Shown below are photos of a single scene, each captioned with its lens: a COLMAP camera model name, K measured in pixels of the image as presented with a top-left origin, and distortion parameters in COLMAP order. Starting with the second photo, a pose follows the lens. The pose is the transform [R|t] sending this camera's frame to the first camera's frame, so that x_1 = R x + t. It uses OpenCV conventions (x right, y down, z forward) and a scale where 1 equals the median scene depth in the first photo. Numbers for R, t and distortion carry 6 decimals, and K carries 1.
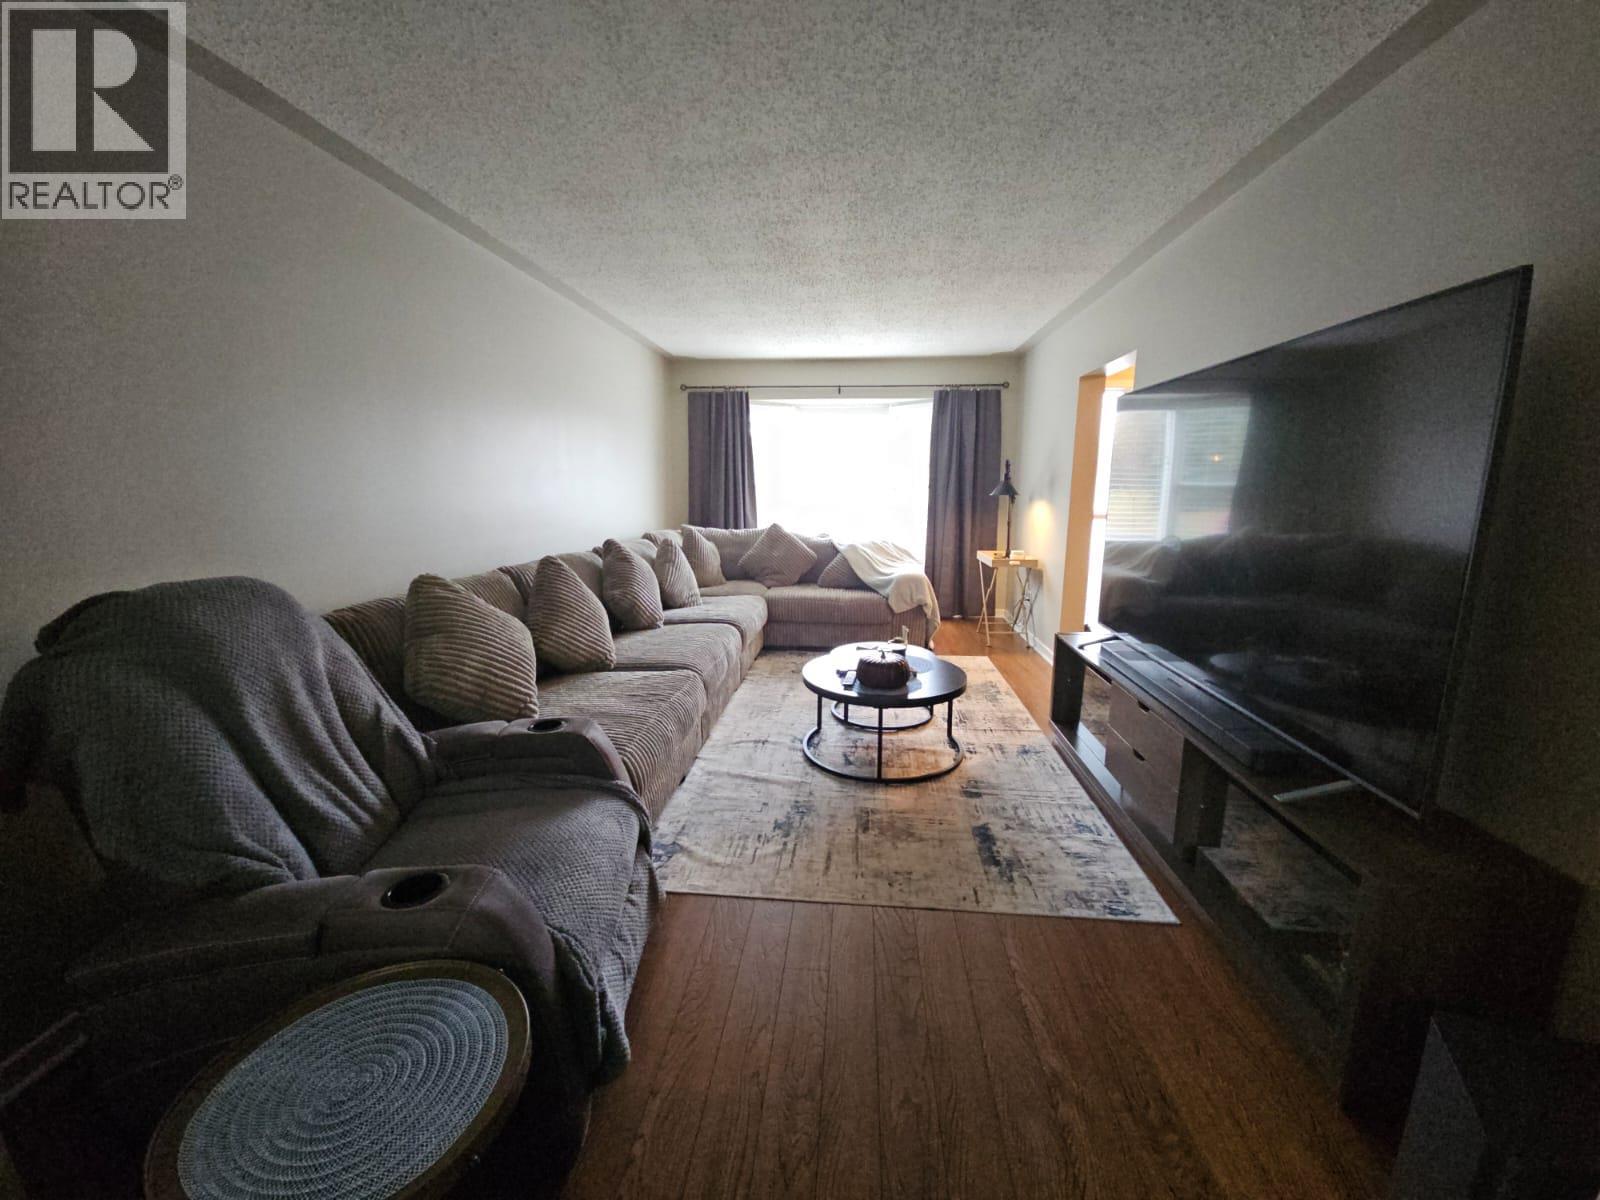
lens RADIAL K [[651.8, 0, 800.0], [0, 651.8, 600.0], [0, 0, 1]] dist [0.002602, -0.000490]
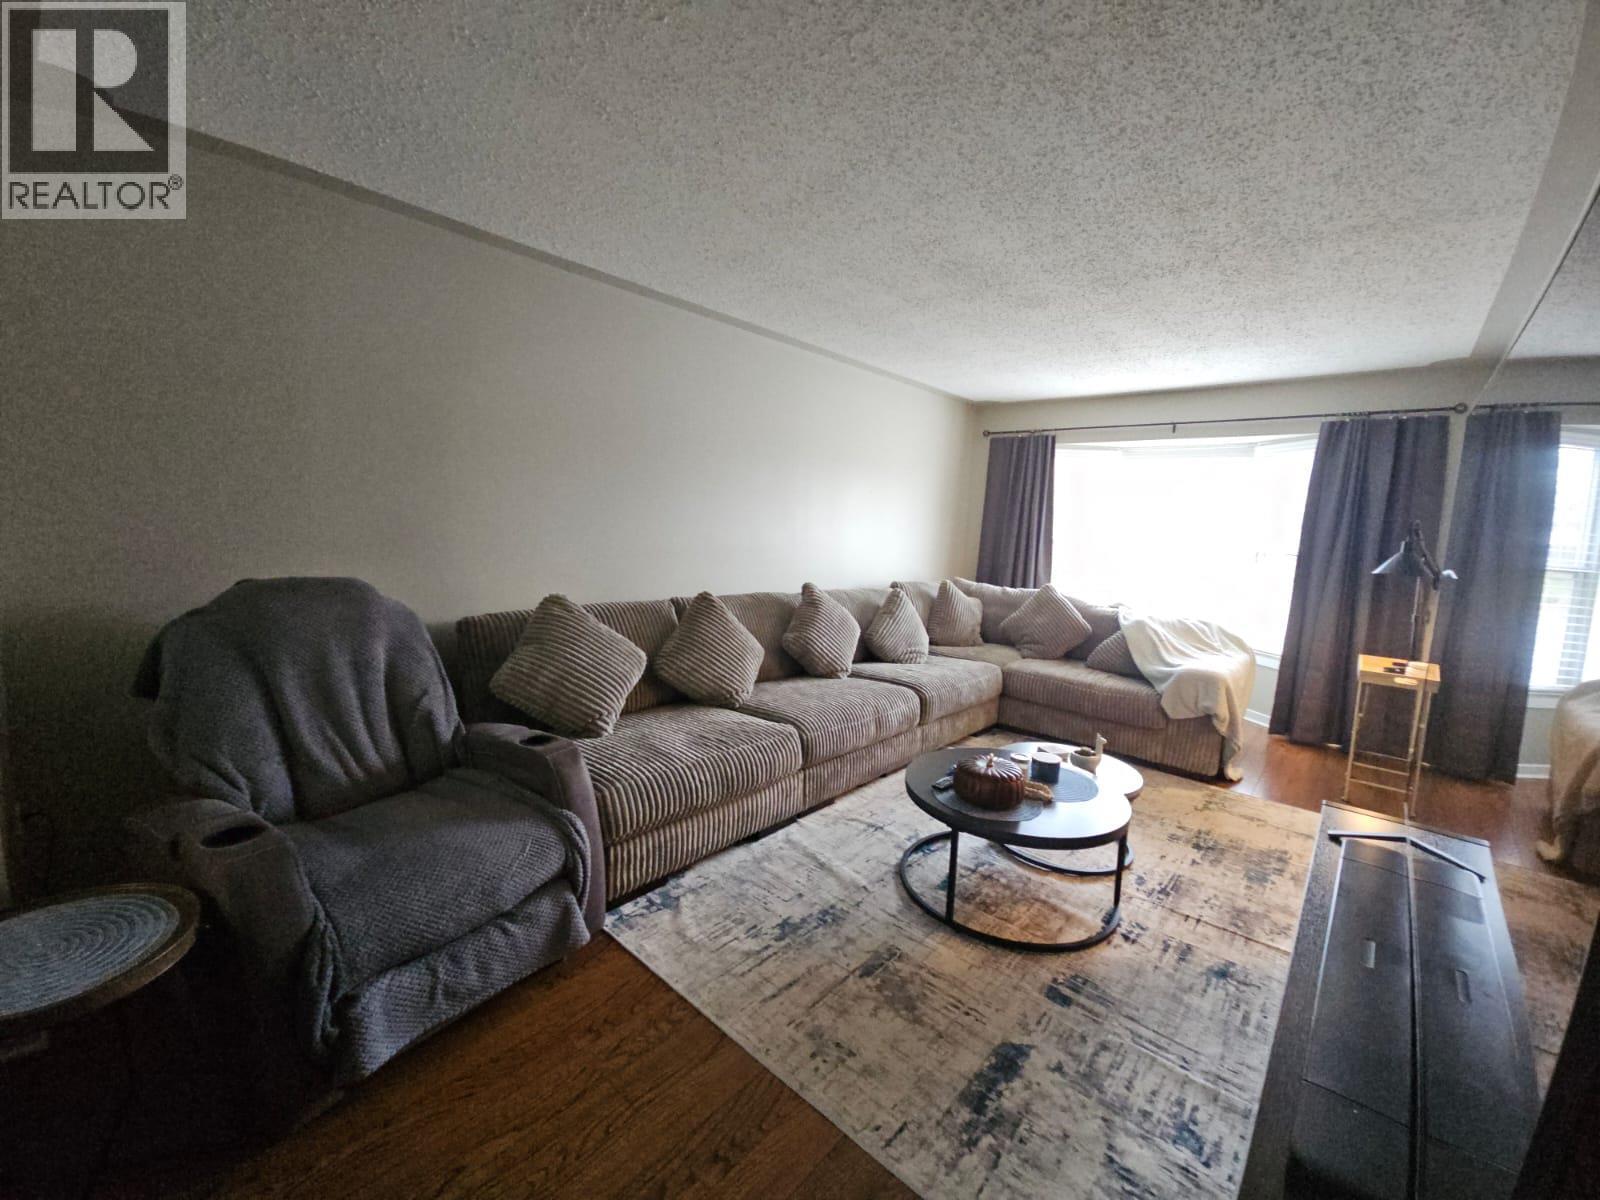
lens RADIAL K [[650.0, 0, 800.0], [0, 650.0, 600.0], [0, 0, 1]] dist [0.000098, -0.000477]
pose [[0.798237, 0.109102, -0.592381, 0.377252], [-0.151259, 0.988253, -0.021811, -0.054401], [0.583043, 0.107013, 0.805363, 0.227396]]
